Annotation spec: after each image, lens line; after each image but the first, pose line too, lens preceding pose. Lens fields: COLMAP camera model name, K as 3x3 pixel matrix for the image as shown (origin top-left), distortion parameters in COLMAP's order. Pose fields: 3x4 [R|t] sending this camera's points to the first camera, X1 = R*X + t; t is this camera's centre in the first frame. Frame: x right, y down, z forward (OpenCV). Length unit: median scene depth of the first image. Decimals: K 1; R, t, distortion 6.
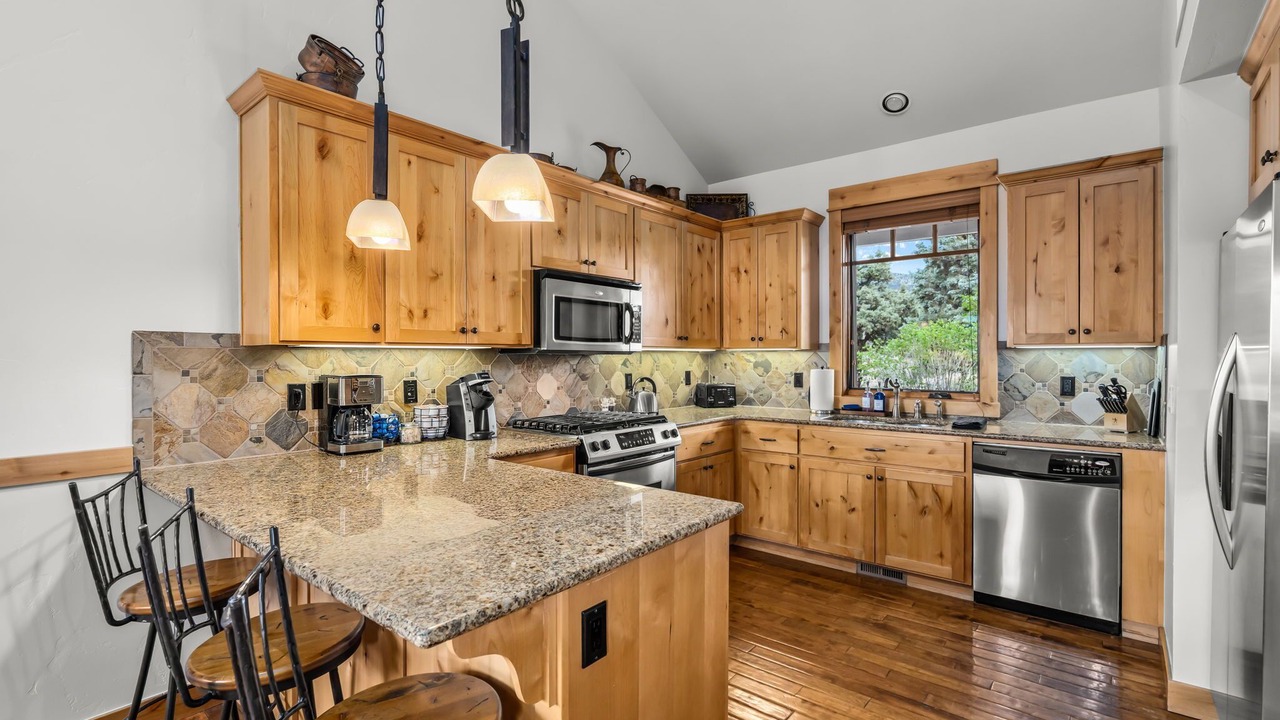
lens RADIAL K [[580.0, 0, 640.2], [0, 580.0, 361.6], [0, 0, 1]] dist [-0.010197, 0.004123]
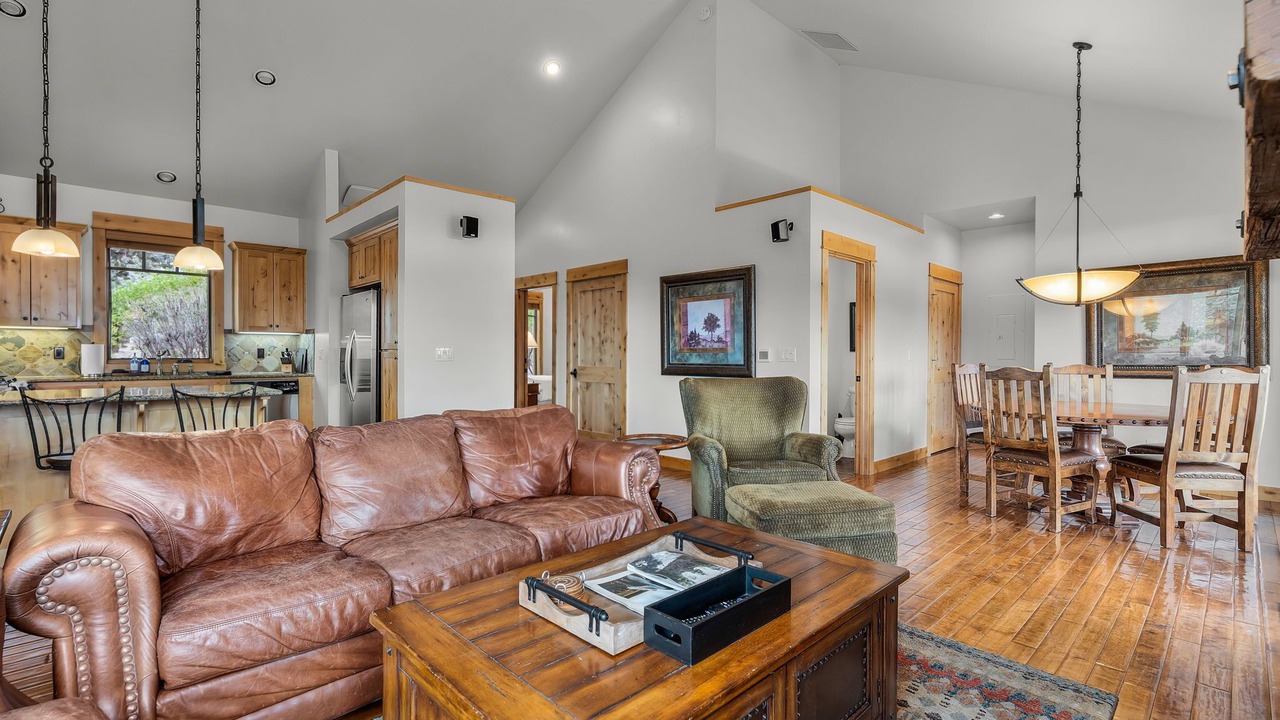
lens RADIAL K [[580.0, 0, 633.1], [0, 580.0, 360.6], [0, 0, 1]] dist [-0.010197, 0.004123]
pose [[0.133030, -0.007869, 0.991081, -0.981336], [0.006006, 0.999957, 0.007133, 0.056493], [-0.991094, 0.005004, 0.133071, -0.493717]]
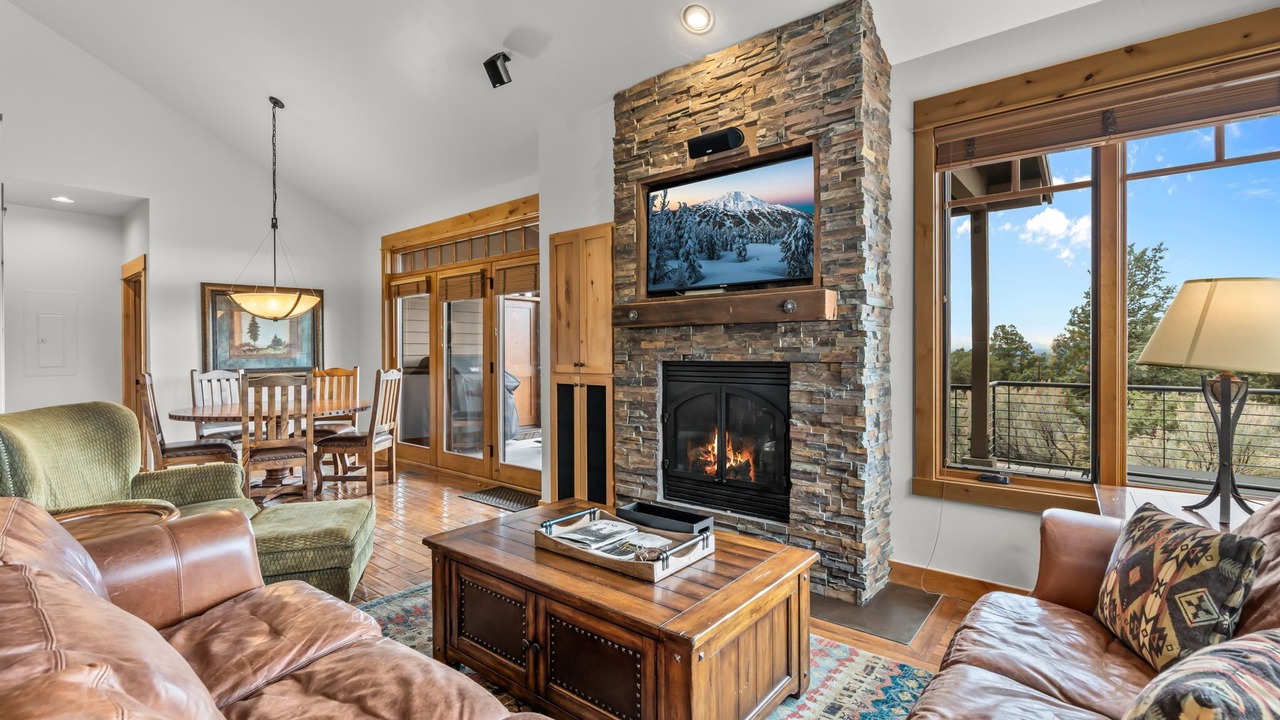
lens RADIAL K [[580.0, 0, 637.9], [0, 580.0, 354.7], [0, 0, 1]] dist [-0.010197, 0.004123]
pose [[-0.999940, 0.008167, 0.007293, -0.579115], [0.008282, 0.999841, 0.015813, 0.026516], [-0.007163, 0.015872, -0.999848, 0.135728]]
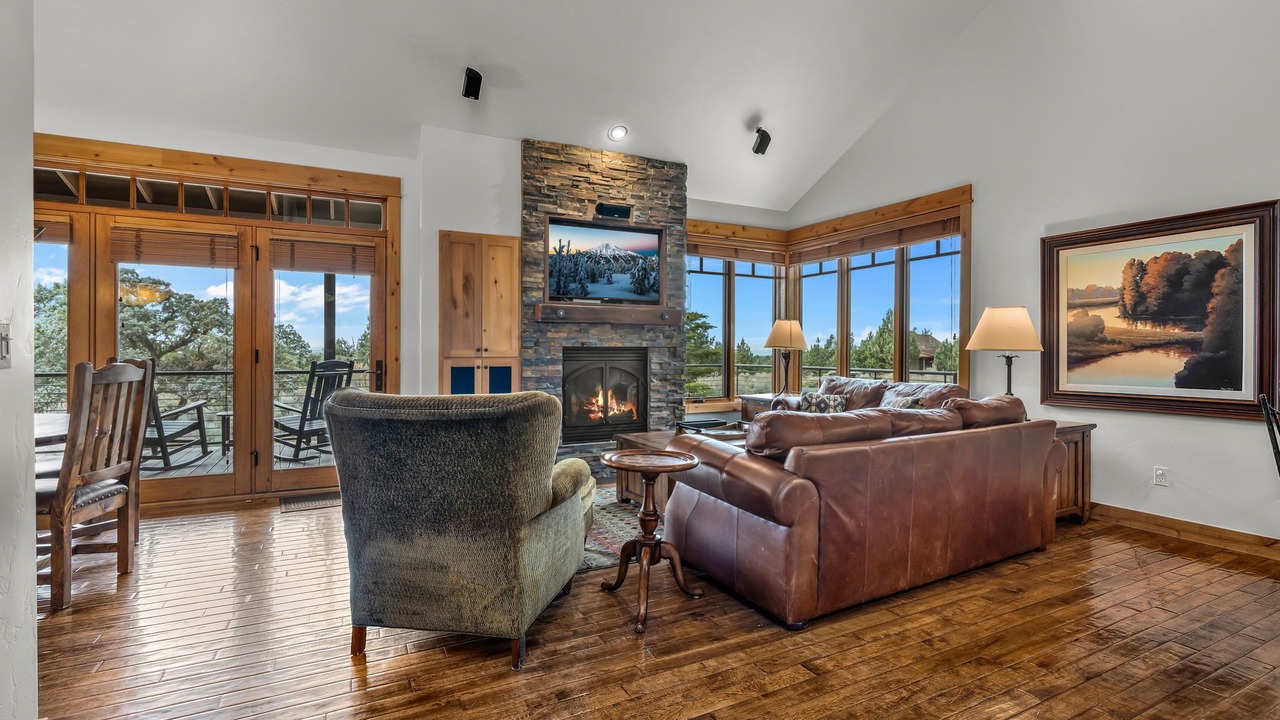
lens RADIAL K [[580.0, 0, 632.3], [0, 580.0, 355.9], [0, 0, 1]] dist [-0.010197, 0.004123]
pose [[-0.403084, 0.010868, -0.915098, 0.604434], [-0.010709, 0.999805, 0.016591, 0.050565], [0.915100, 0.016487, -0.402889, -0.139724]]
